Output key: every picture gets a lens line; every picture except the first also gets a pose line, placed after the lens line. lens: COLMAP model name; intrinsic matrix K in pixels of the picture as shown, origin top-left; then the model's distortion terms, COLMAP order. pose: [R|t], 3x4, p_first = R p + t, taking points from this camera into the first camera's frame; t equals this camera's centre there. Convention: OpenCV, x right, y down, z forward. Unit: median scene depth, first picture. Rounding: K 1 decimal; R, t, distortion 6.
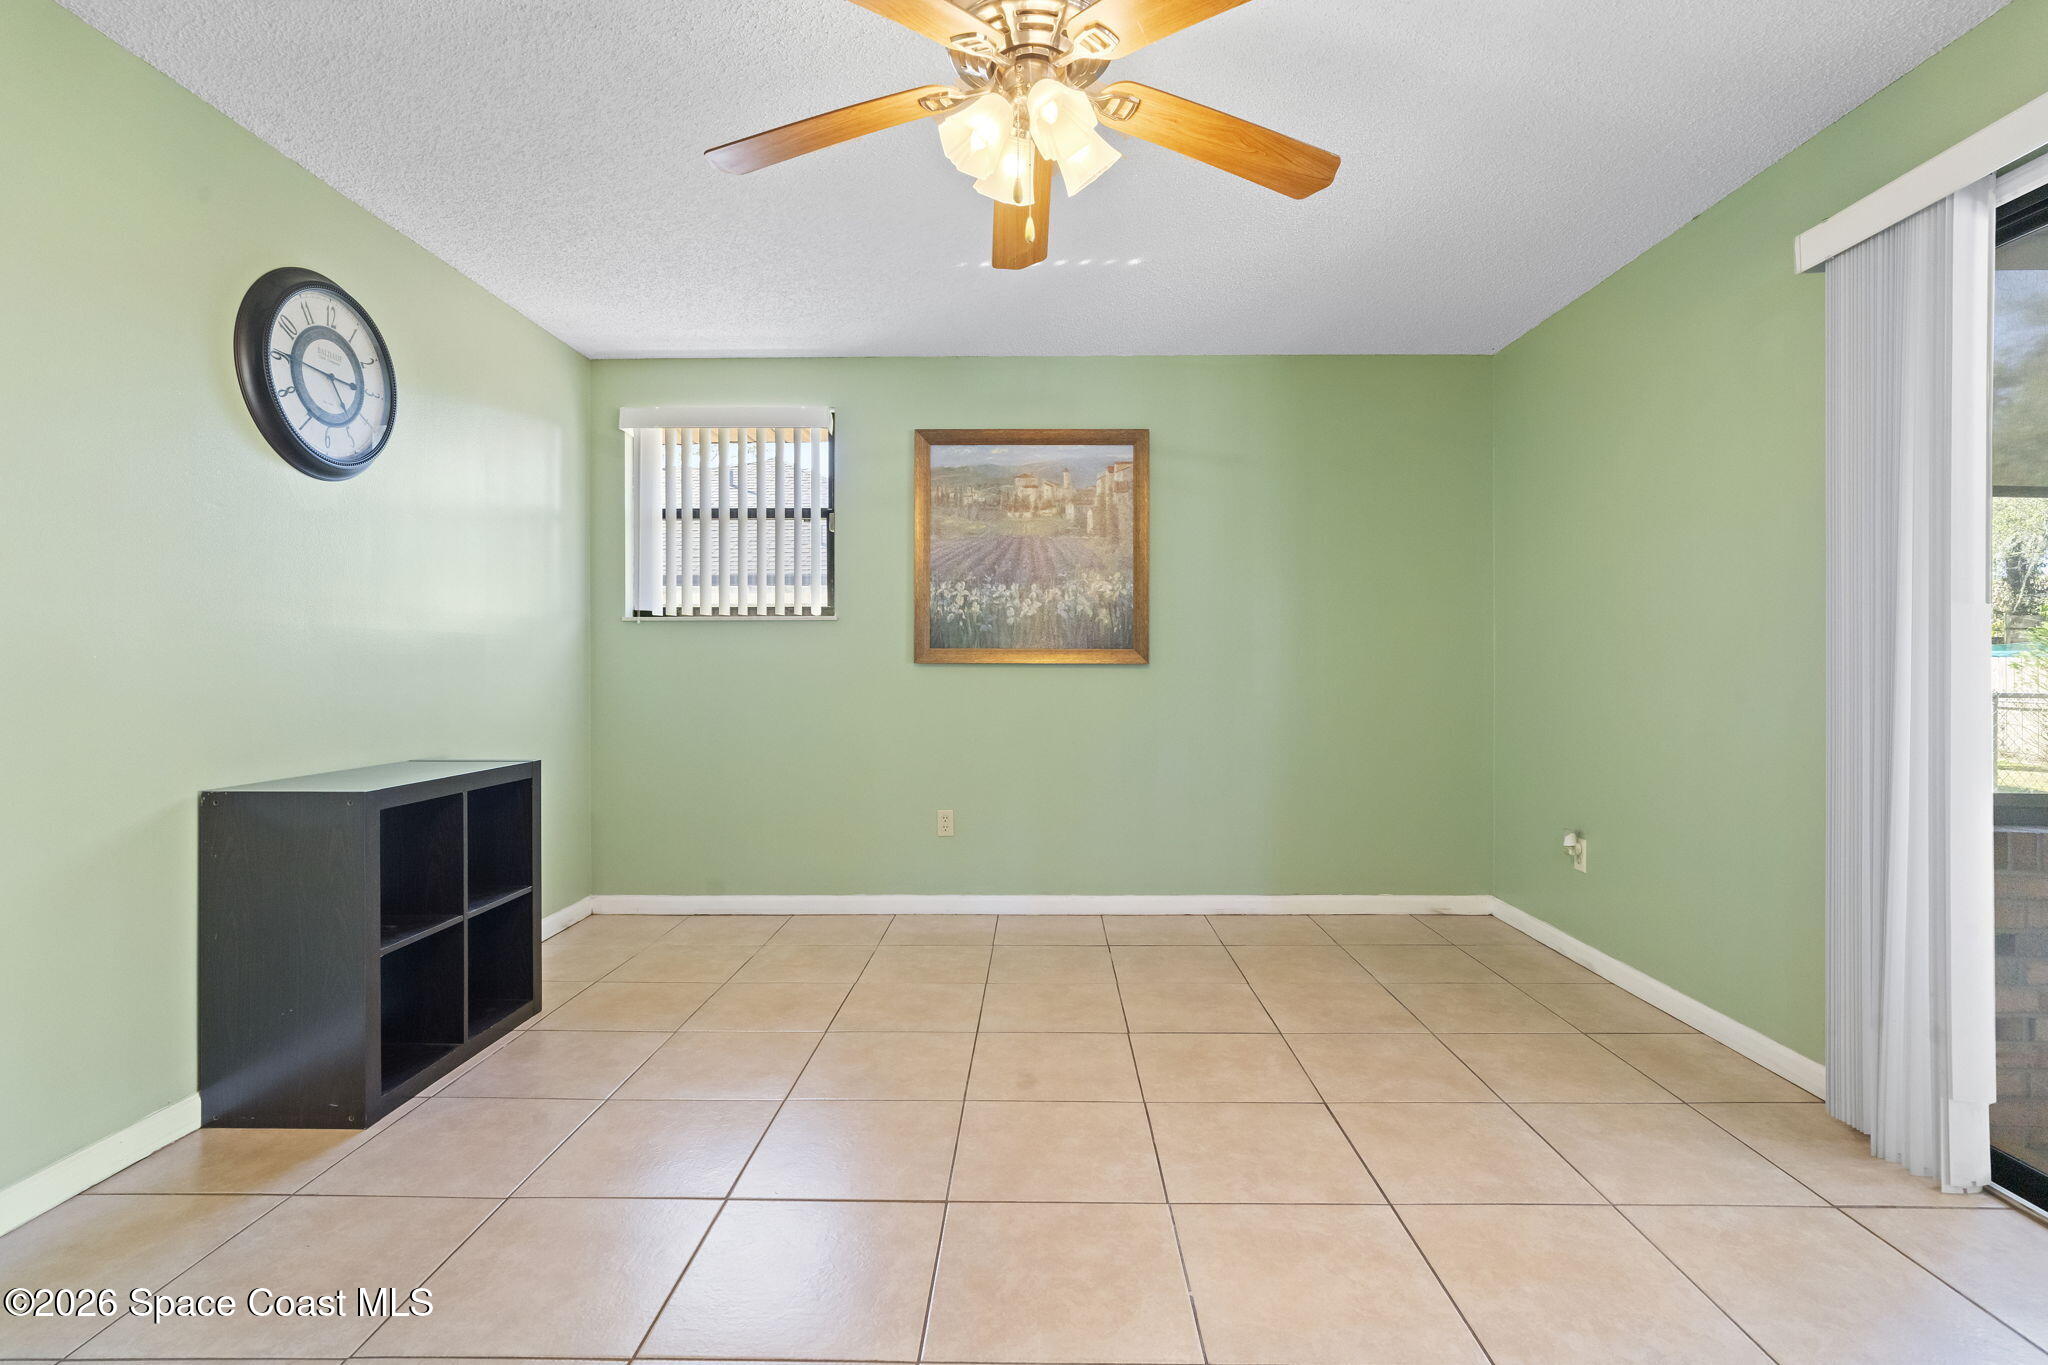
lens RADIAL K [[959.6, 0, 1029.2], [0, 959.6, 672.2], [0, 0, 1]] dist [-0.018857, 0.009930]
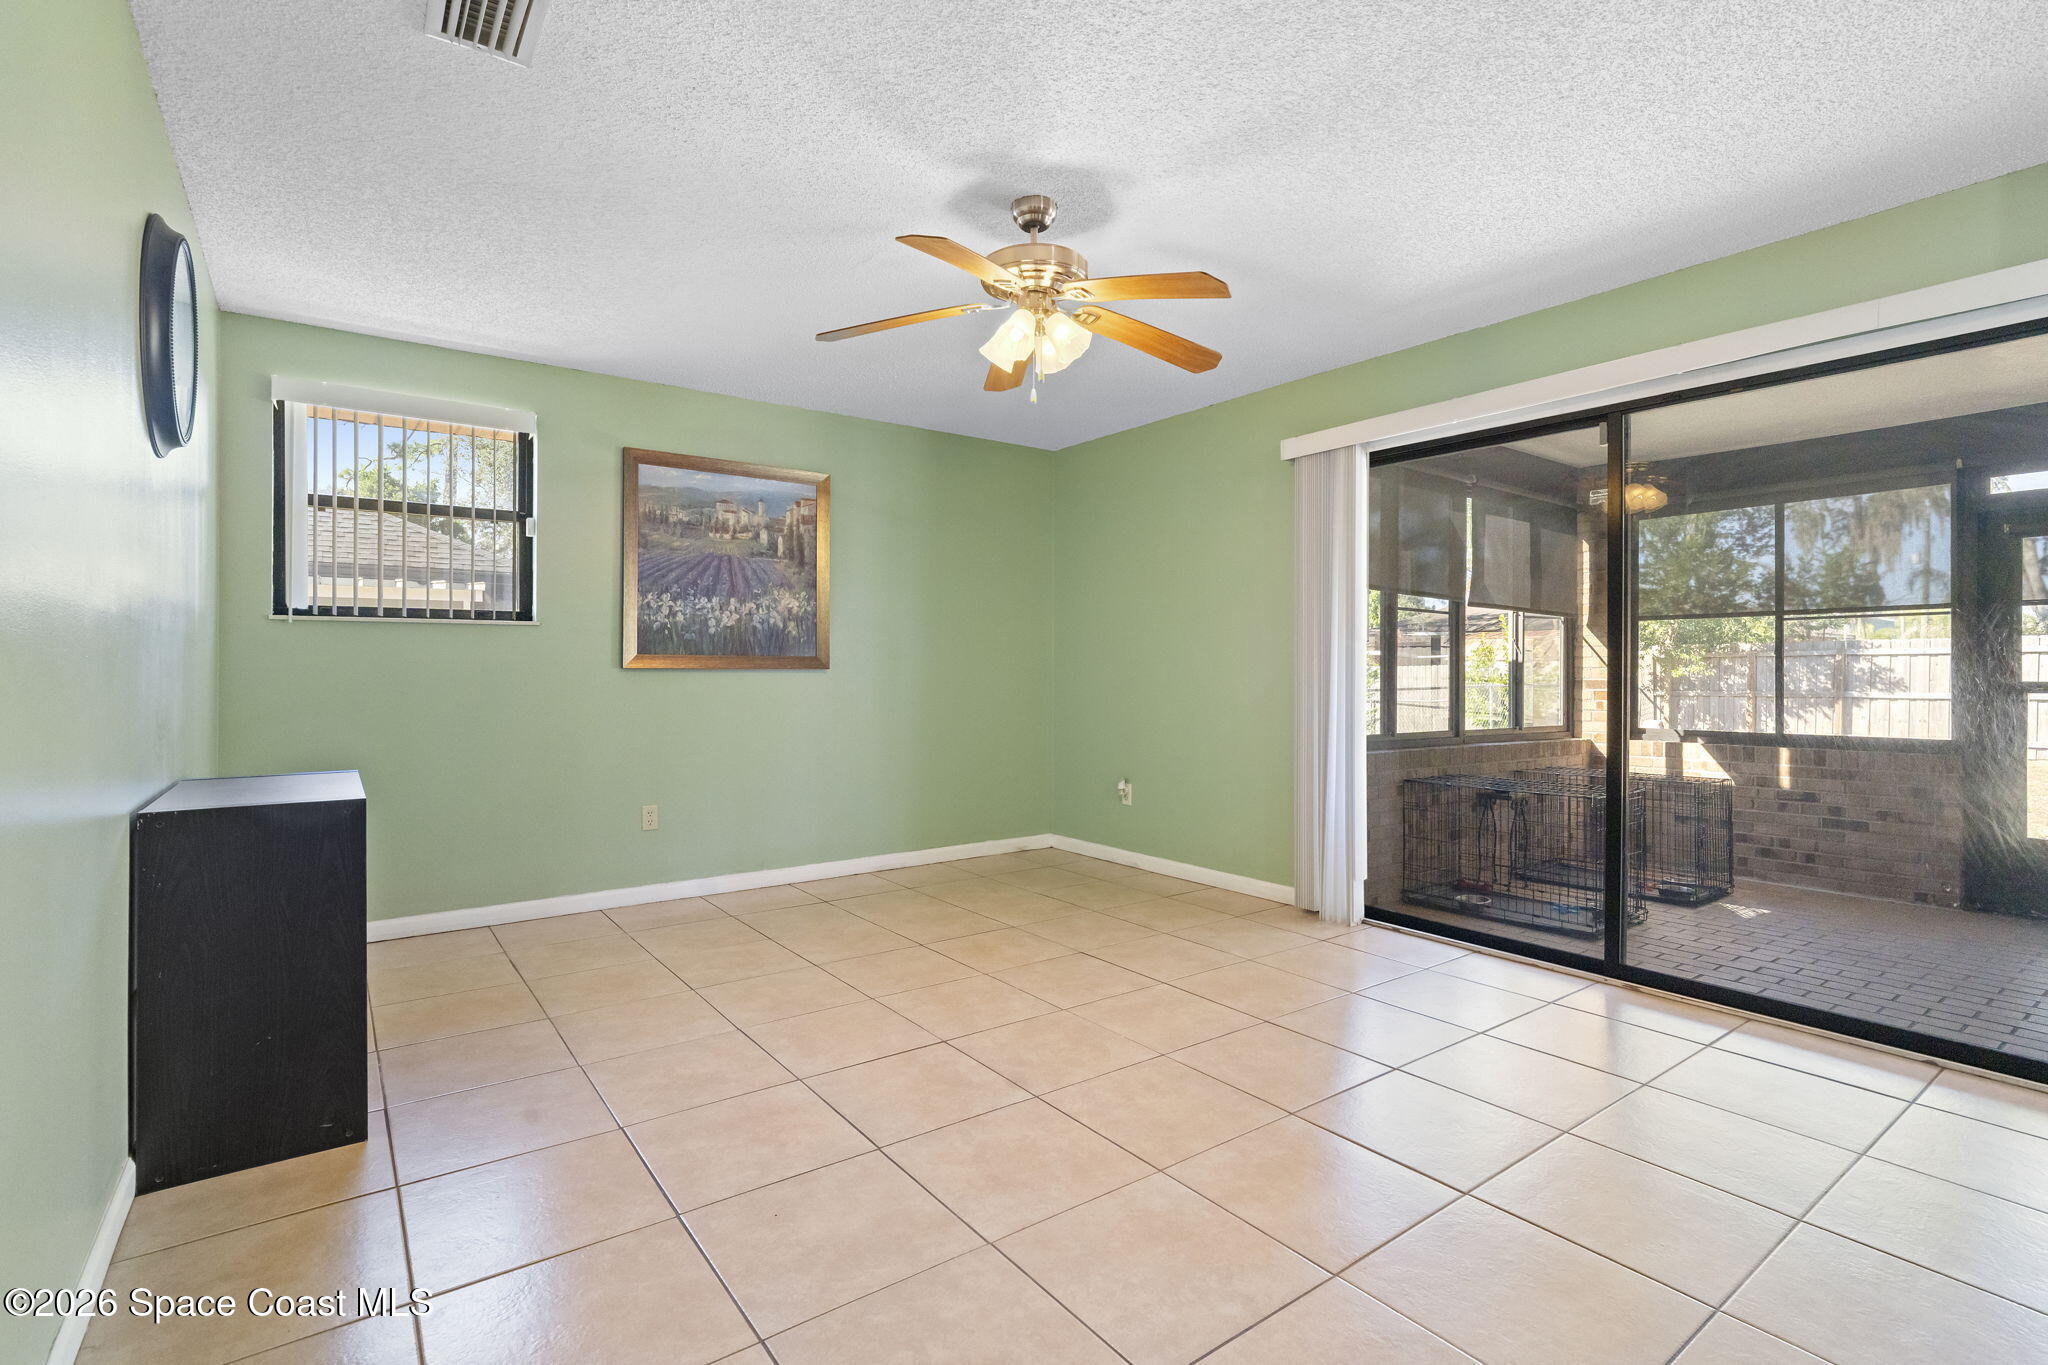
lens RADIAL K [[959.6, 0, 1029.2], [0, 959.6, 672.2], [0, 0, 1]] dist [-0.018857, 0.009930]
pose [[0.795221, -0.000877, 0.606318, -0.403121], [0.004697, 0.999978, -0.004714, 0.002133], [-0.606301, 0.006597, 0.795208, -0.107877]]
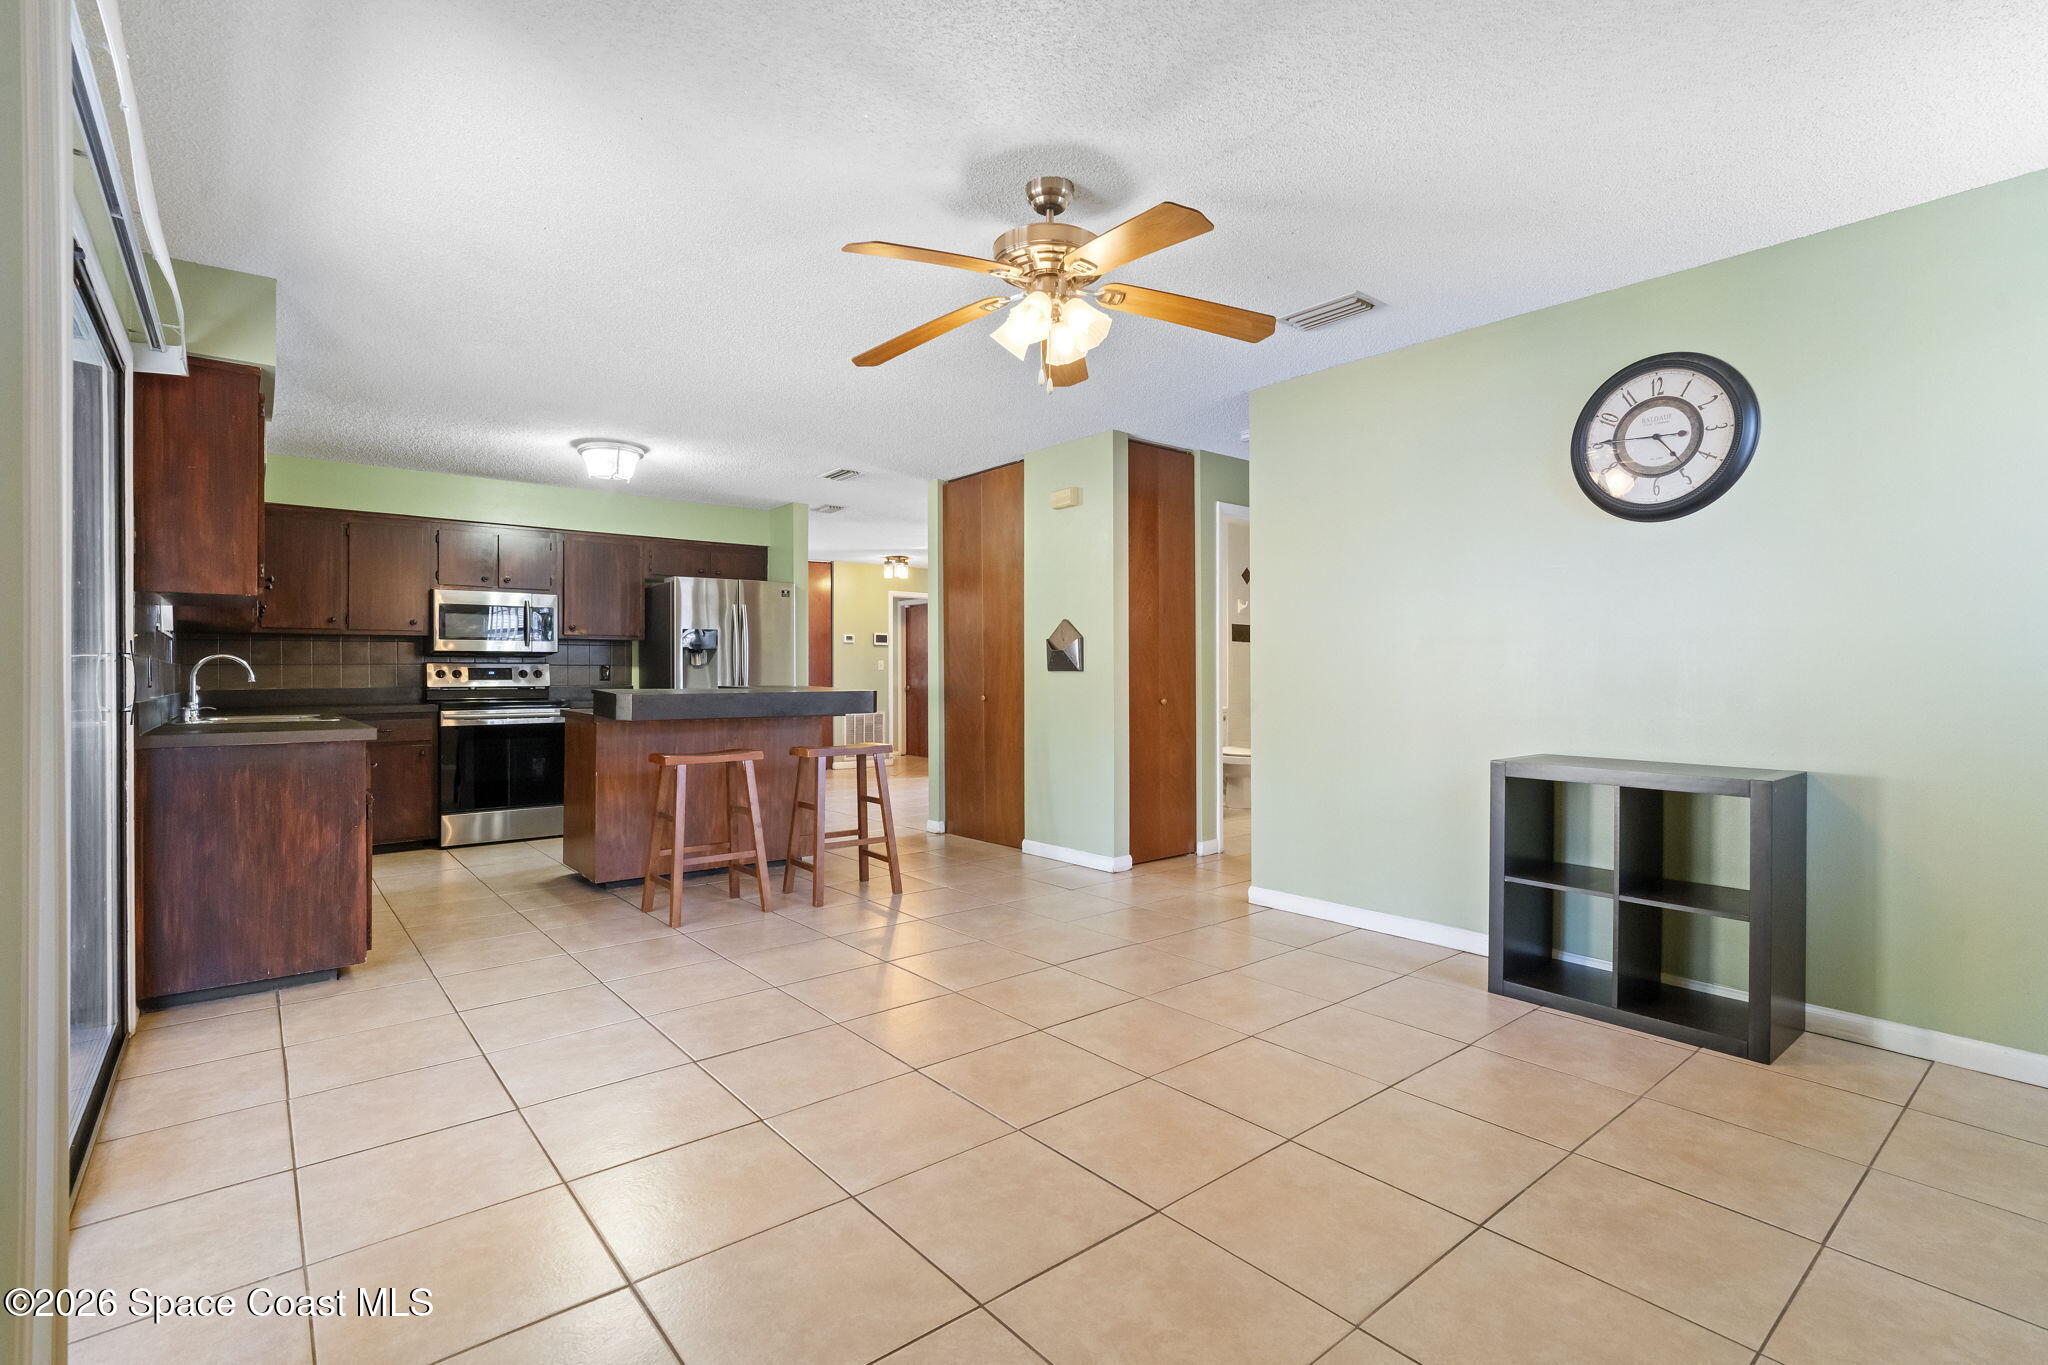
lens RADIAL K [[959.6, 0, 1029.2], [0, 959.6, 672.2], [0, 0, 1]] dist [-0.018857, 0.009930]
pose [[-0.762675, 0.000755, -0.646782, 0.421641], [-0.007206, 0.999927, 0.009665, -0.009081], [0.646742, 0.012032, -0.762614, 0.891698]]
